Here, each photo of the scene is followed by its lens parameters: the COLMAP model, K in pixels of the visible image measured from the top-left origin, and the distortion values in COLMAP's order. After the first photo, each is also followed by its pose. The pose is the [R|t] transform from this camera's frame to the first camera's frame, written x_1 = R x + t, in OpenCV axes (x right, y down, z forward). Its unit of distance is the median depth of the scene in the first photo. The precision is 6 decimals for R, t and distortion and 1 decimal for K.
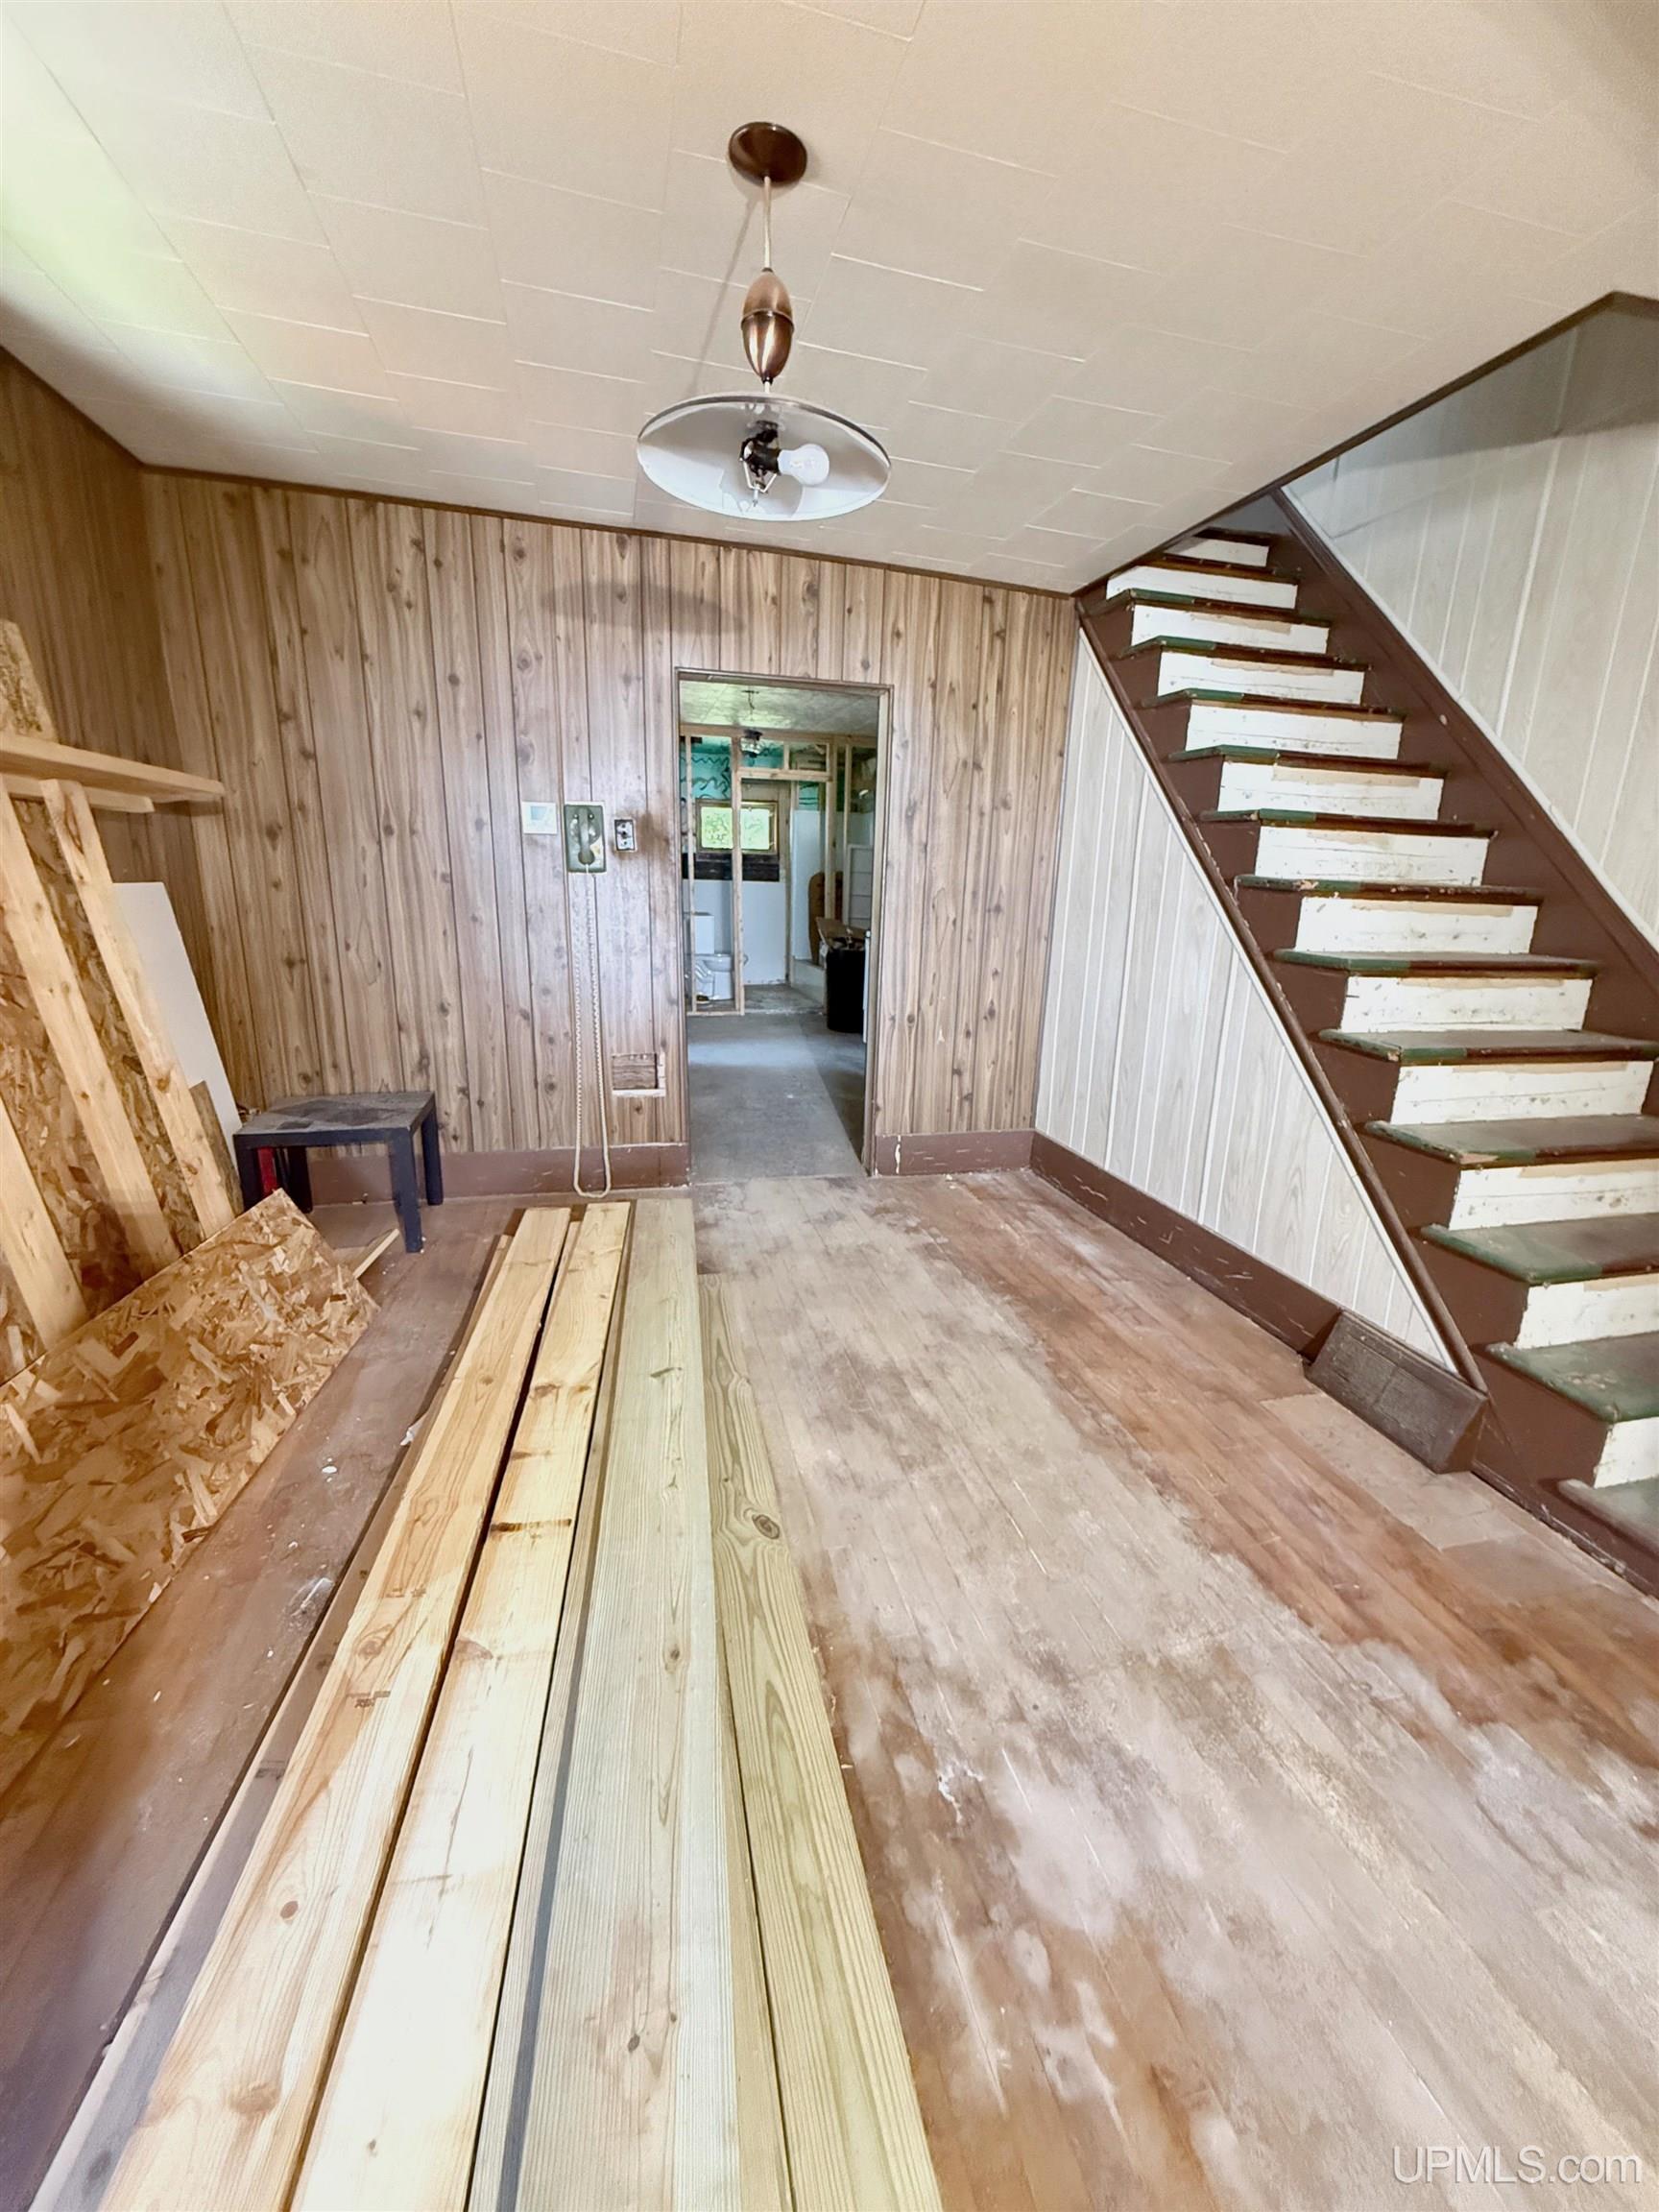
lens RADIAL K [[876.1, 0, 829.5], [0, 876.1, 1106.0], [0, 0, 1]] dist [-0.000531, 0.000002]
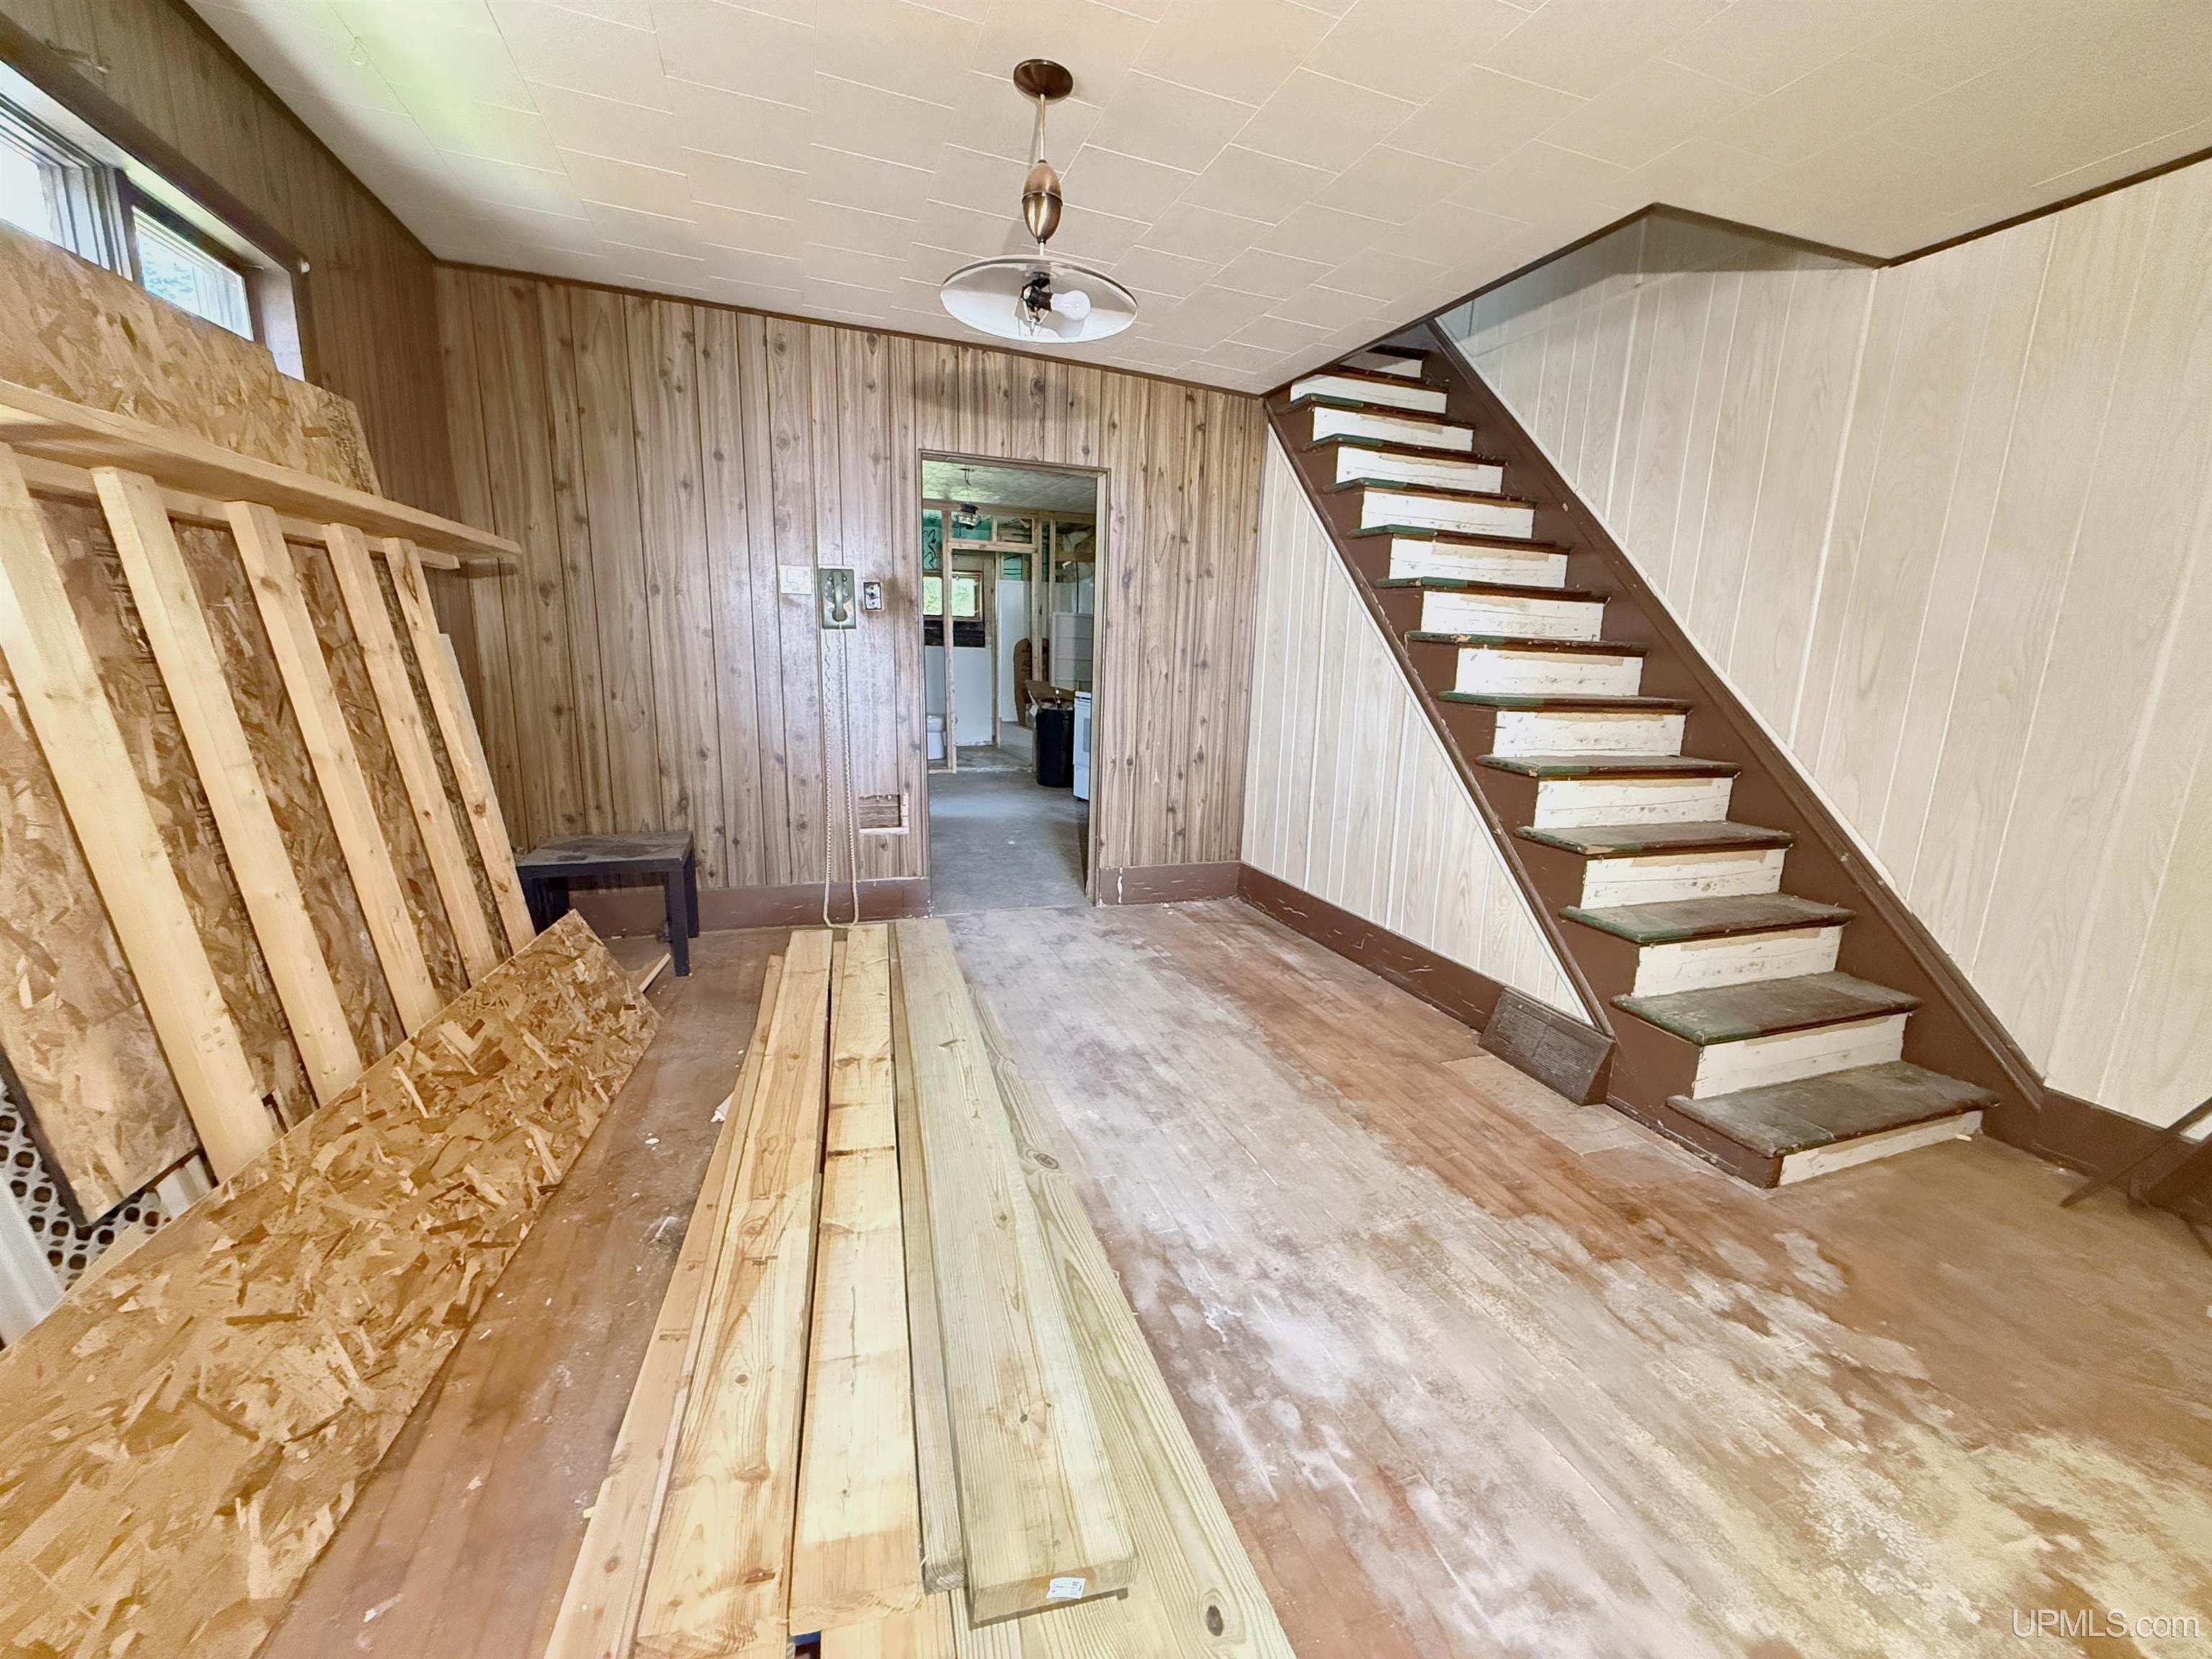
lens RADIAL K [[876.1, 0, 1103.3], [0, 876.1, 832.8], [0, 0, 1]] dist [-0.000531, 0.000002]
pose [[0.995522, -0.016620, 0.093062, -0.078339], [0.021096, 0.998657, -0.047323, 0.072576], [-0.092151, 0.049074, 0.994535, -0.171199]]
